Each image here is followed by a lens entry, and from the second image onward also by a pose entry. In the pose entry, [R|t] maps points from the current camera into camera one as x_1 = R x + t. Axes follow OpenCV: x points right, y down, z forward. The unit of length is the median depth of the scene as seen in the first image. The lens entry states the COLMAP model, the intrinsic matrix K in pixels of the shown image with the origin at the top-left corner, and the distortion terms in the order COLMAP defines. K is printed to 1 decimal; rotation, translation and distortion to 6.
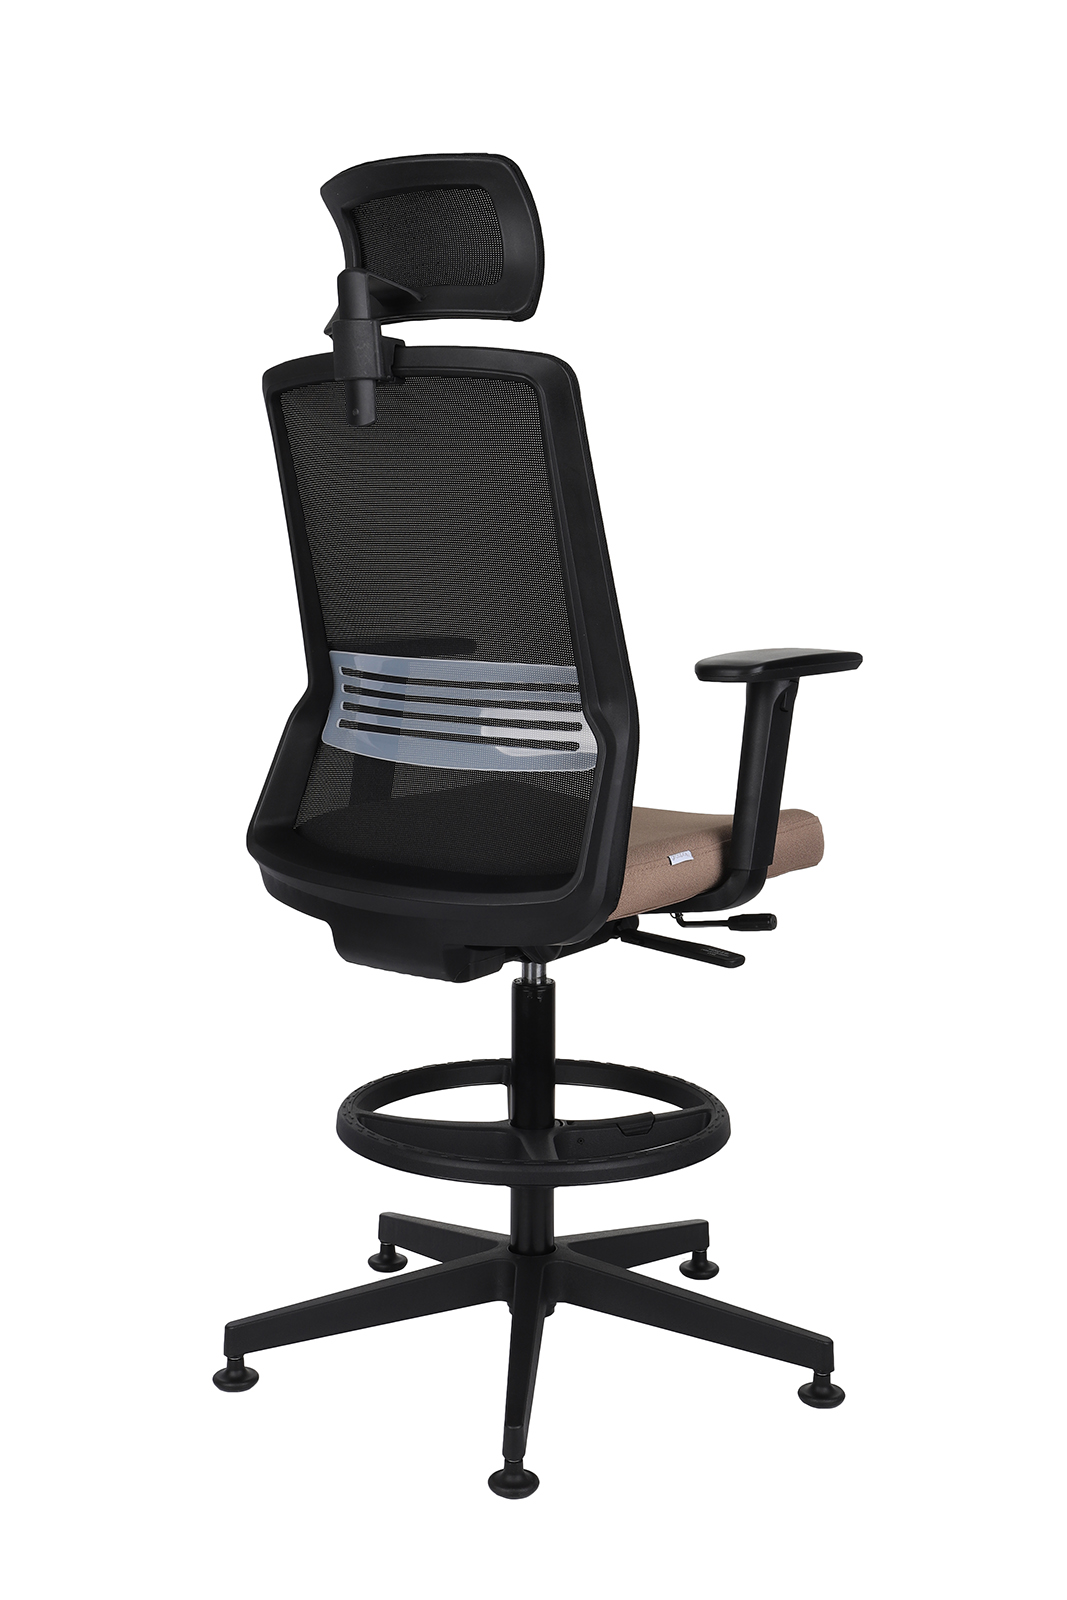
lens RADIAL K [[2206.7, 0, 528.6], [0, 2206.7, 802.7], [0, 0, 1]] dist [0.187415, 0.000000]
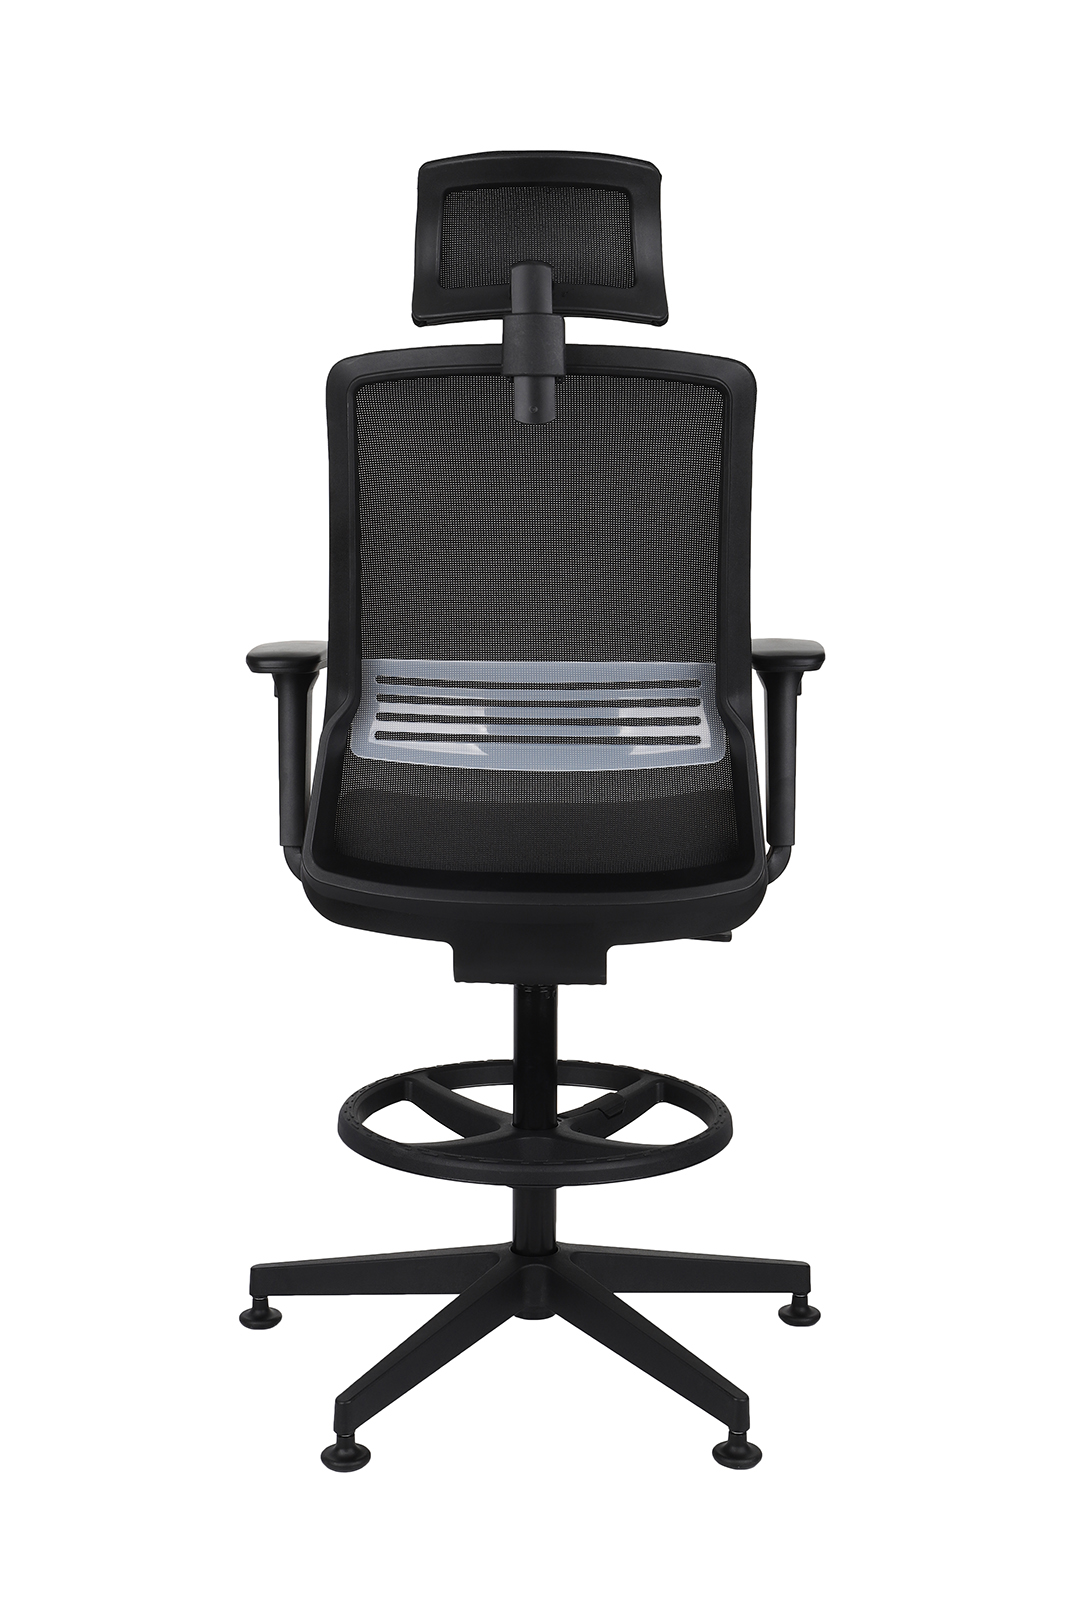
lens RADIAL K [[2206.7, 0, 543.3], [0, 2206.7, 792.8], [0, 0, 1]] dist [0.187415, 0.000000]
pose [[0.741293, -0.081681, 0.666193, -0.700324], [0.077907, 0.996329, 0.035469, -0.041805], [-0.666645, 0.025609, 0.744936, 0.270726]]
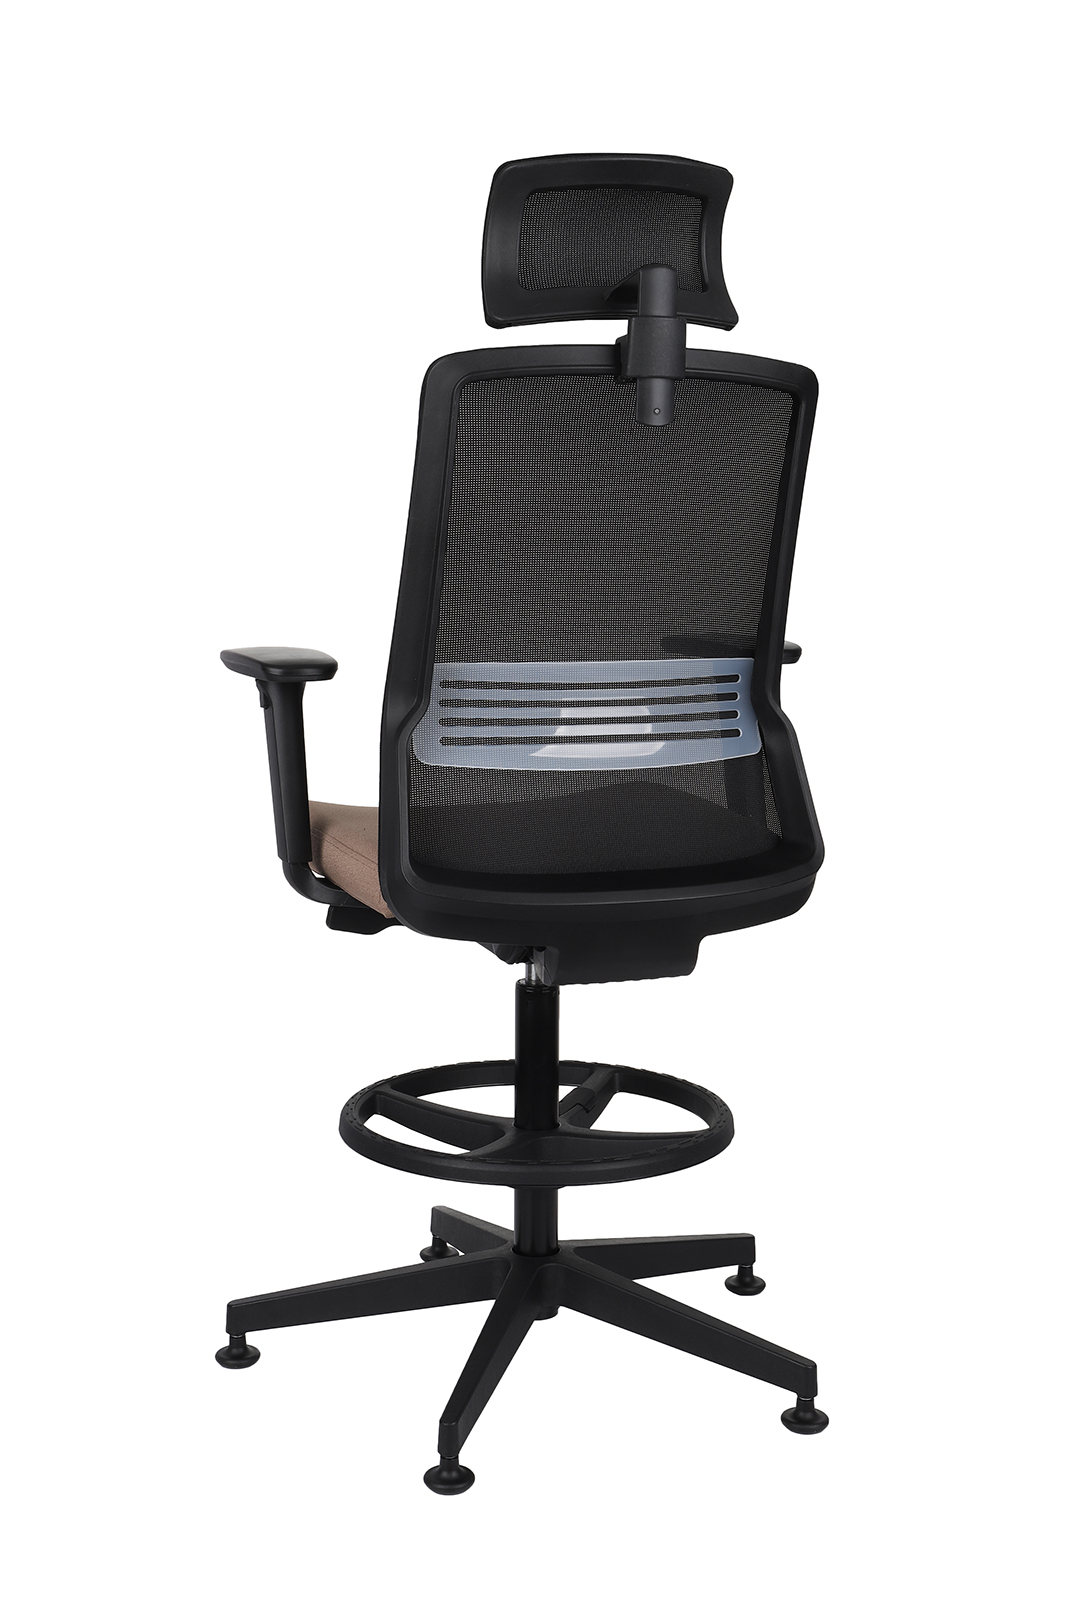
lens RADIAL K [[2206.7, 0, 521.6], [0, 2206.7, 794.3], [0, 0, 1]] dist [0.187415, 0.000000]
pose [[0.484408, -0.112437, 0.867587, -0.926560], [0.110027, 0.991662, 0.067085, -0.076699], [-0.867896, 0.062961, 0.492740, 0.550590]]
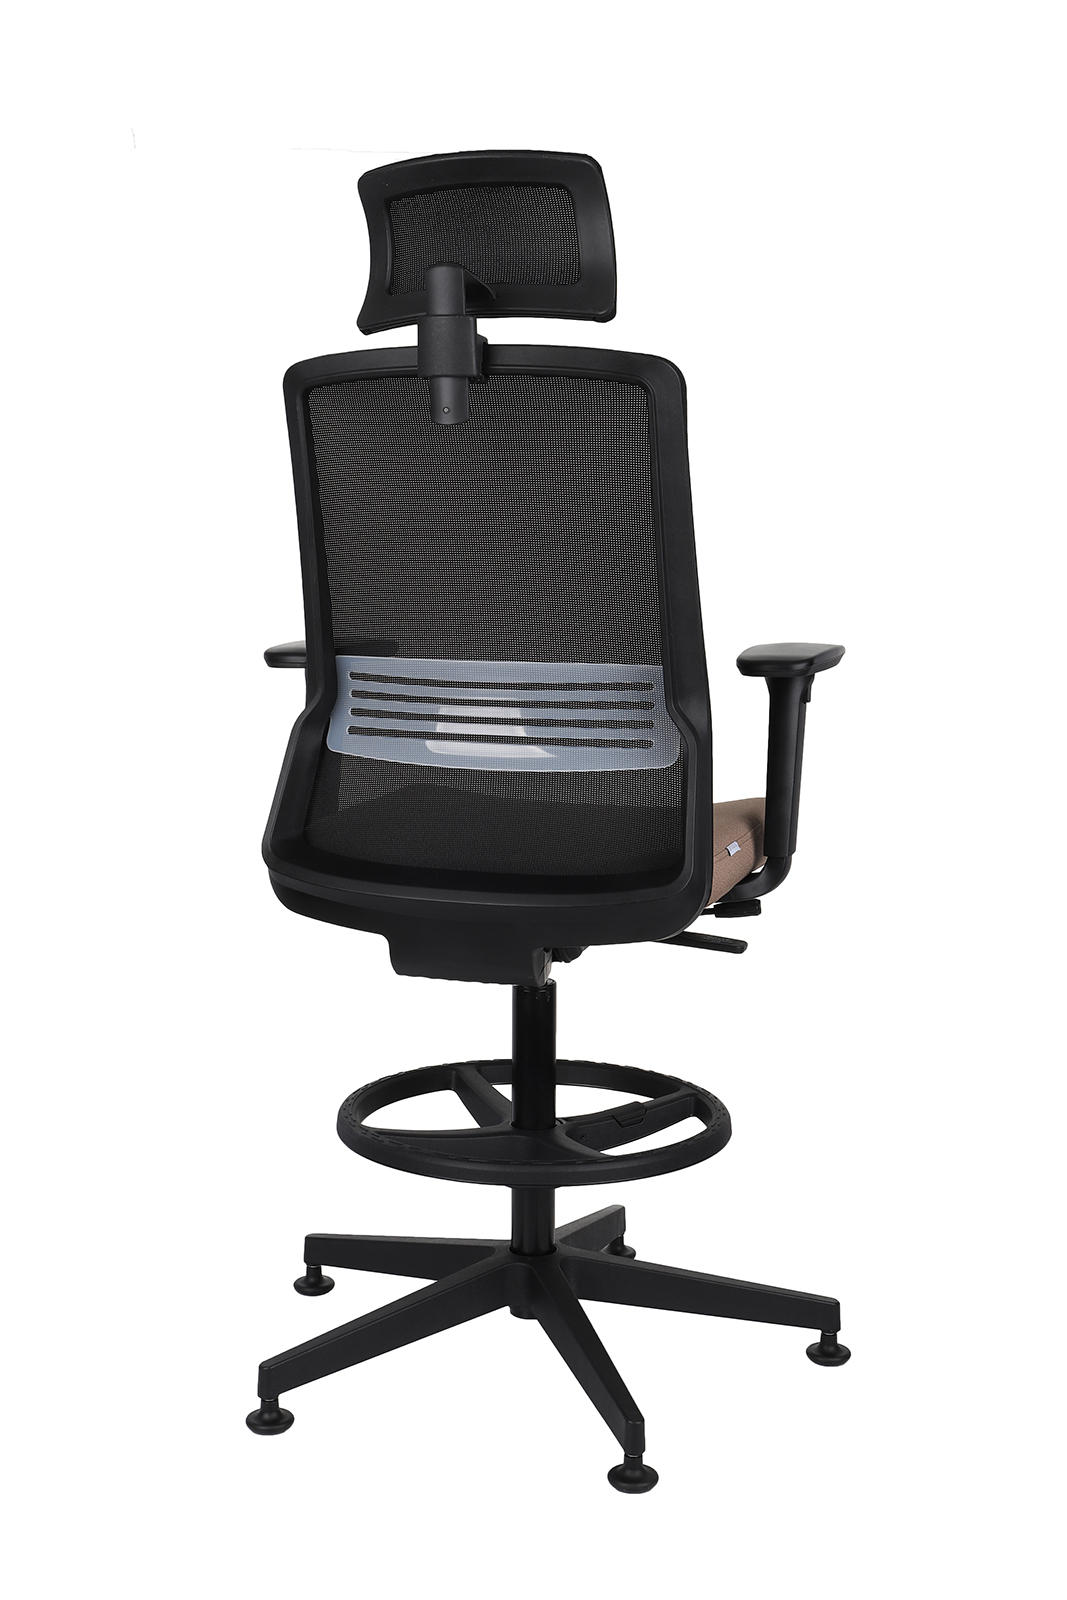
lens RADIAL K [[2206.7, 0, 531.5], [0, 2206.7, 798.3], [0, 0, 1]] dist [0.187415, 0.000000]
pose [[0.935179, -0.045892, 0.351189, -0.373576], [0.044844, 0.998932, 0.011119, -0.014018], [-0.351324, 0.005350, 0.936239, 0.070259]]
